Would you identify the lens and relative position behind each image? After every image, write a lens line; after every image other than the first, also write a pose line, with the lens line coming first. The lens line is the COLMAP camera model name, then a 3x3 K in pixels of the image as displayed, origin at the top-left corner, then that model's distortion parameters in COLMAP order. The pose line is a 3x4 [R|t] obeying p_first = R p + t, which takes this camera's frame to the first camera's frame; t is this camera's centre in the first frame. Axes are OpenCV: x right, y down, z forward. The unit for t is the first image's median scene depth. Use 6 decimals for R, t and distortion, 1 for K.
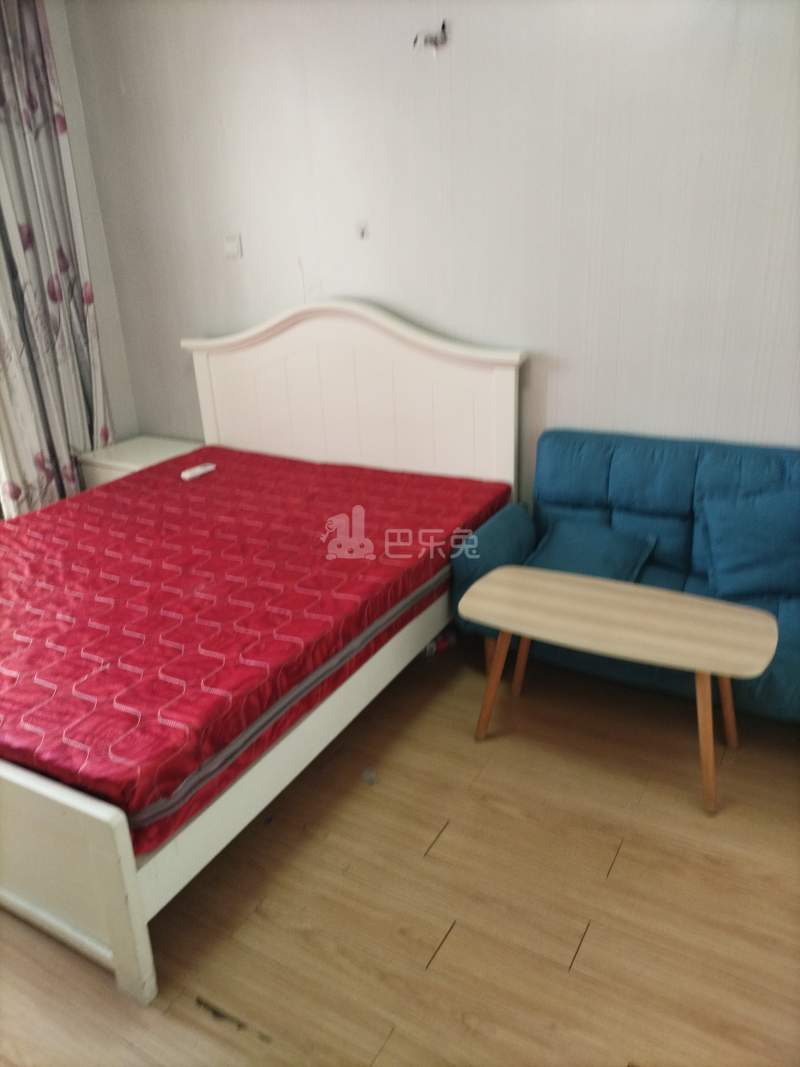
lens RADIAL K [[780.6, 0, 403.7], [0, 780.6, 550.0], [0, 0, 1]] dist [0.035663, -0.034352]
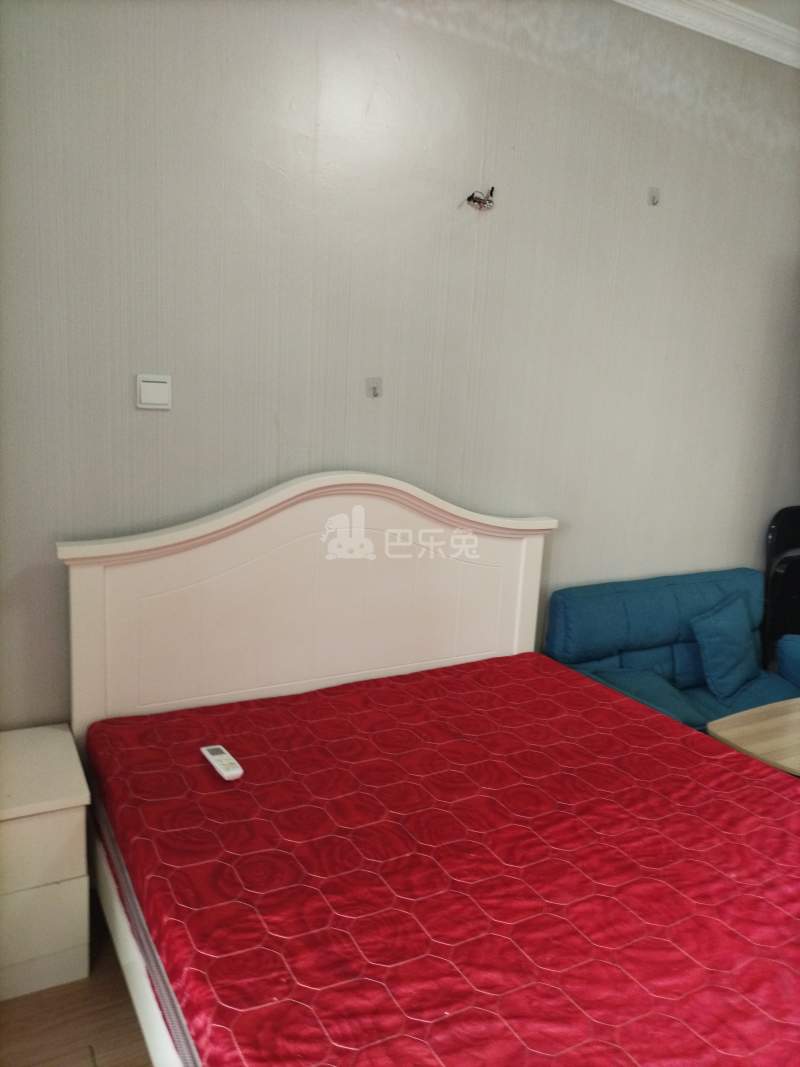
lens RADIAL K [[780.6, 0, 403.7], [0, 780.6, 550.0], [0, 0, 1]] dist [0.035663, -0.034352]
pose [[0.509284, -0.111788, 0.853307, -1.043324], [0.261615, 0.964713, -0.029758, -0.308500], [-0.819871, 0.238394, 0.520558, 0.860218]]
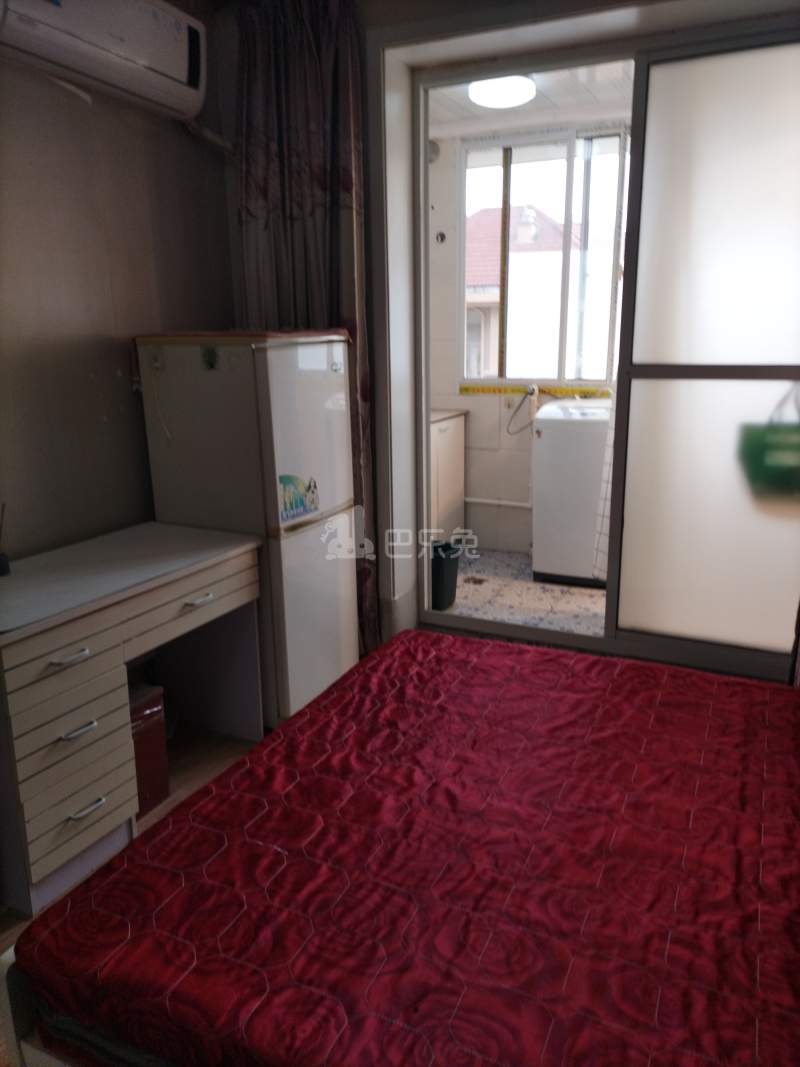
lens RADIAL K [[780.6, 0, 403.7], [0, 780.6, 550.0], [0, 0, 1]] dist [0.035663, -0.034352]
pose [[0.075808, 0.299016, -0.951232, 0.255191], [-0.375426, 0.892336, 0.250583, -0.318457], [0.923747, 0.338121, 0.179904, 0.748704]]
